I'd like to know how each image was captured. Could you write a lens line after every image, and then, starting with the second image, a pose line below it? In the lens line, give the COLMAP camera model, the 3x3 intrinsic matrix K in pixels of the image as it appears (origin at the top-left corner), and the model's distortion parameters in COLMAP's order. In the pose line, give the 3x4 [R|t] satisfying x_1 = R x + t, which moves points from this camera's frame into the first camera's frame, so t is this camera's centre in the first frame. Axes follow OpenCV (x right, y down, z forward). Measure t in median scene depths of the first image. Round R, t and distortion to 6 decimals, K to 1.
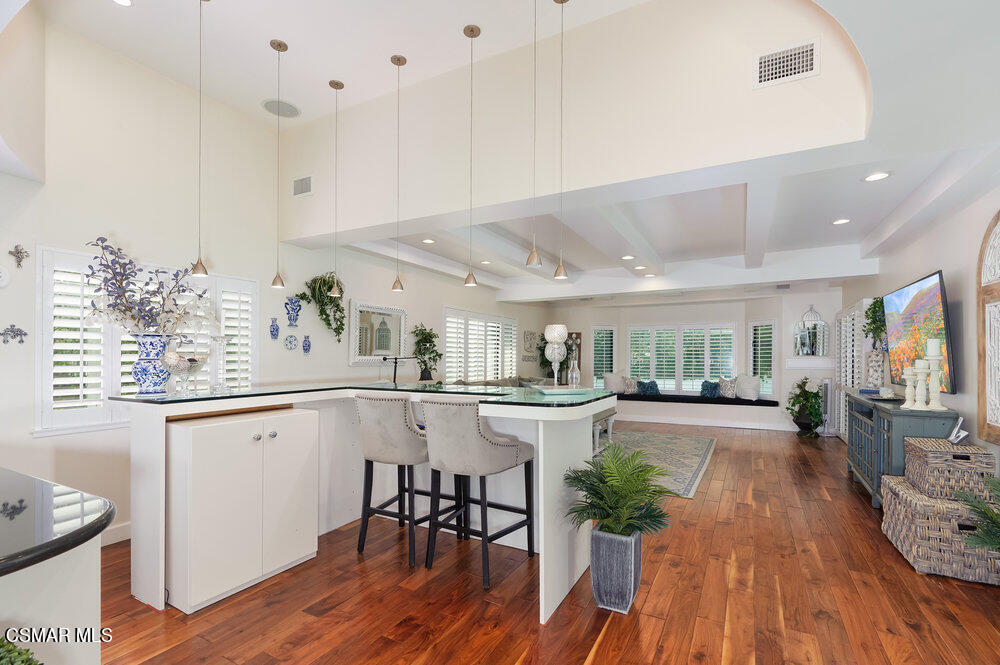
lens RADIAL K [[446.9, 0, 512.2], [0, 446.9, 352.4], [0, 0, 1]] dist [-0.003329, 0.000036]
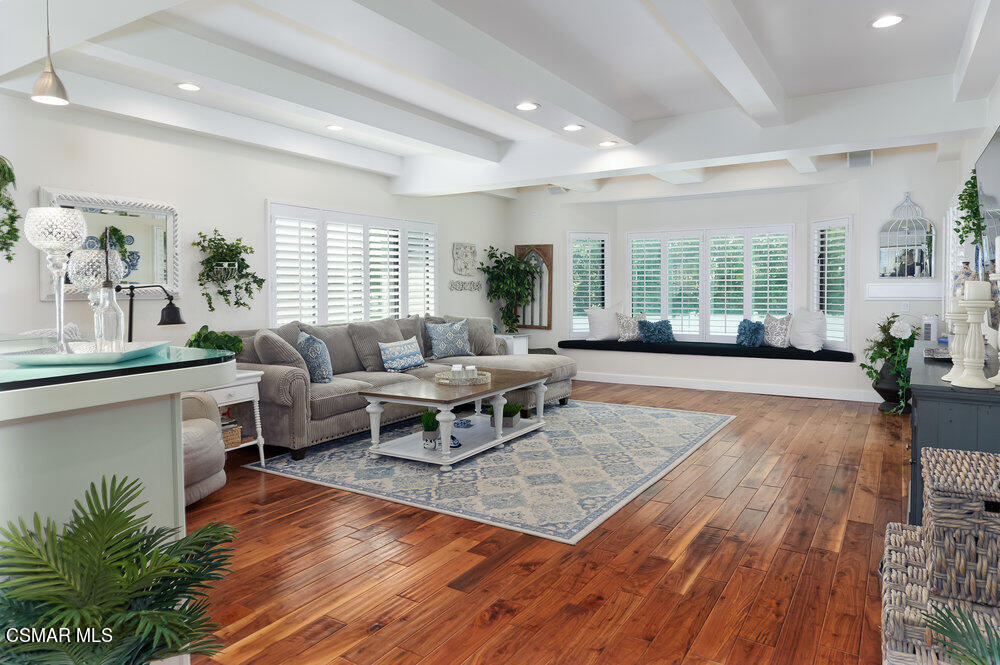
lens RADIAL K [[630.0, 0, 524.8], [0, 630.0, 295.3], [0, 0, 1]] dist [-0.009064, -0.000155]
pose [[0.998804, -0.007605, -0.048307, 0.330573], [0.008926, 0.999590, 0.027193, 0.006581], [0.048080, -0.027591, 0.998462, 0.218718]]
